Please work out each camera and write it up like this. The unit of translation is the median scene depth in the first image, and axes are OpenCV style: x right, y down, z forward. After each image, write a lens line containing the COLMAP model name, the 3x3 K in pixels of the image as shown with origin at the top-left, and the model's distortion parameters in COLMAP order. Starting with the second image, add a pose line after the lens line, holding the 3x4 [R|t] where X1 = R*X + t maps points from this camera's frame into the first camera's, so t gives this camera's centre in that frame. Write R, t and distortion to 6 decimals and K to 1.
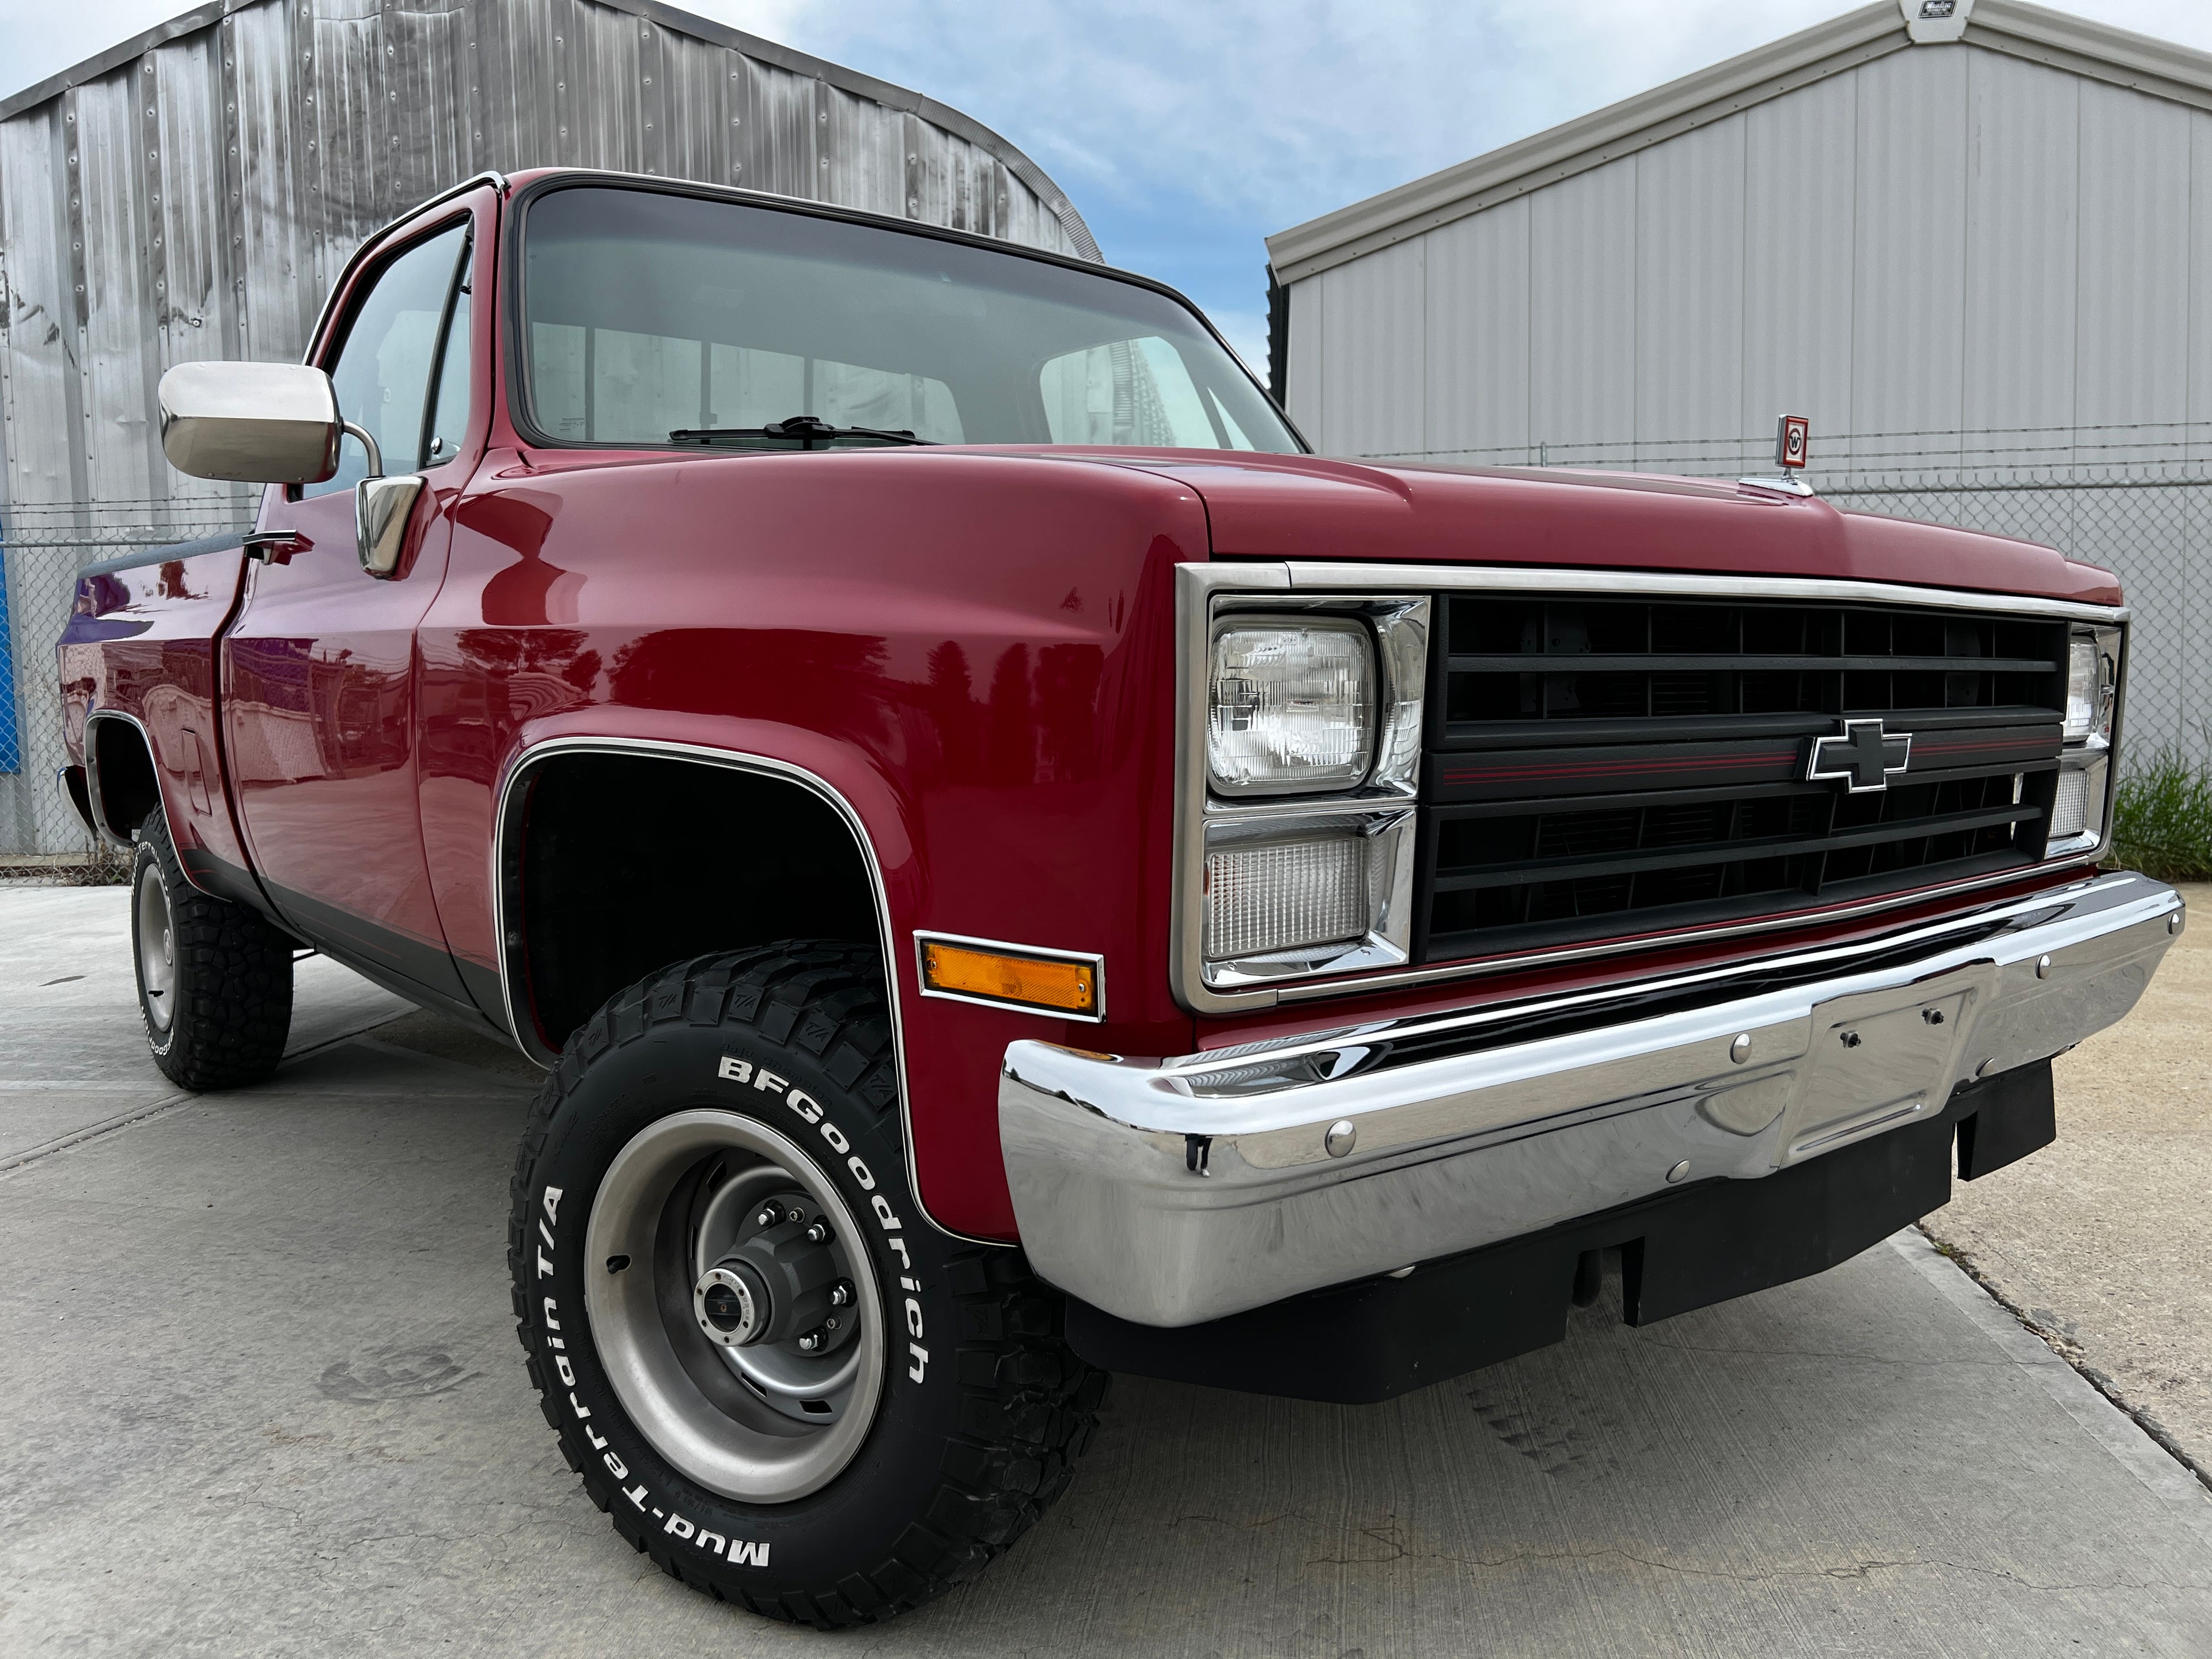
lens RADIAL K [[1673.0, 0, 1106.0], [0, 1673.0, 829.5], [0, 0, 1]] dist [0.018545, -0.010412]
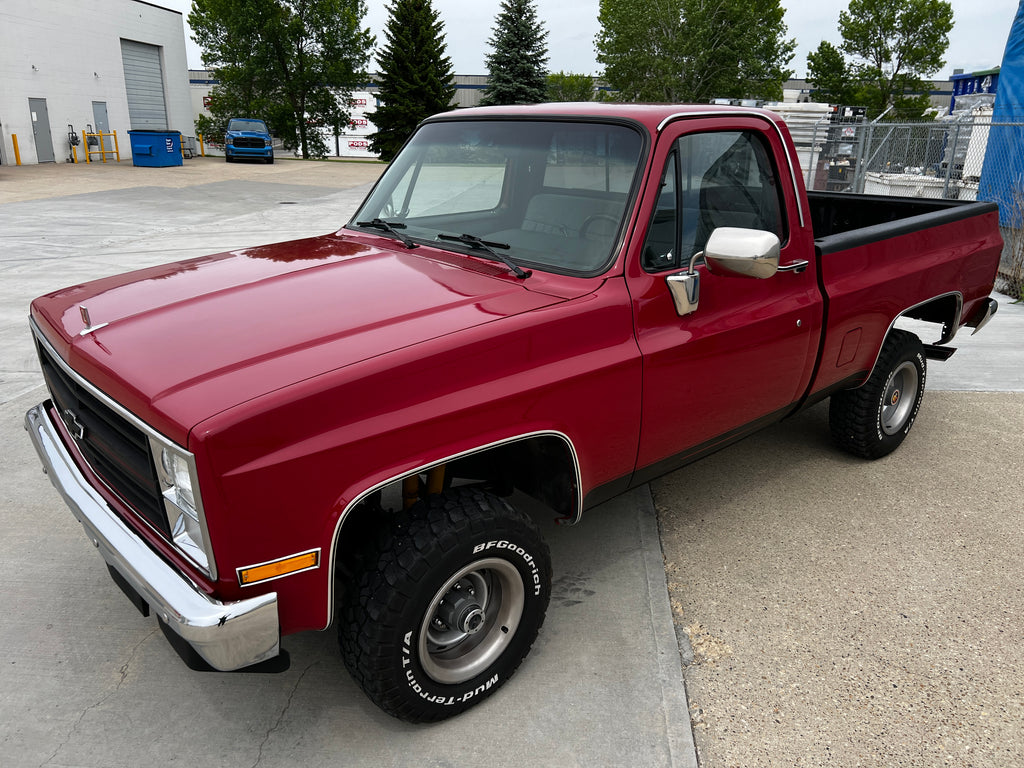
lens RADIAL K [[776.8, 0, 512.0], [0, 776.8, 384.0], [0, 0, 1]] dist [0.044373, -0.049766]
pose [[0.020443, 0.325858, -0.945198, 1.248832], [-0.083363, 0.942659, 0.323179, -0.444147], [0.996310, 0.072188, 0.046435, 1.211712]]
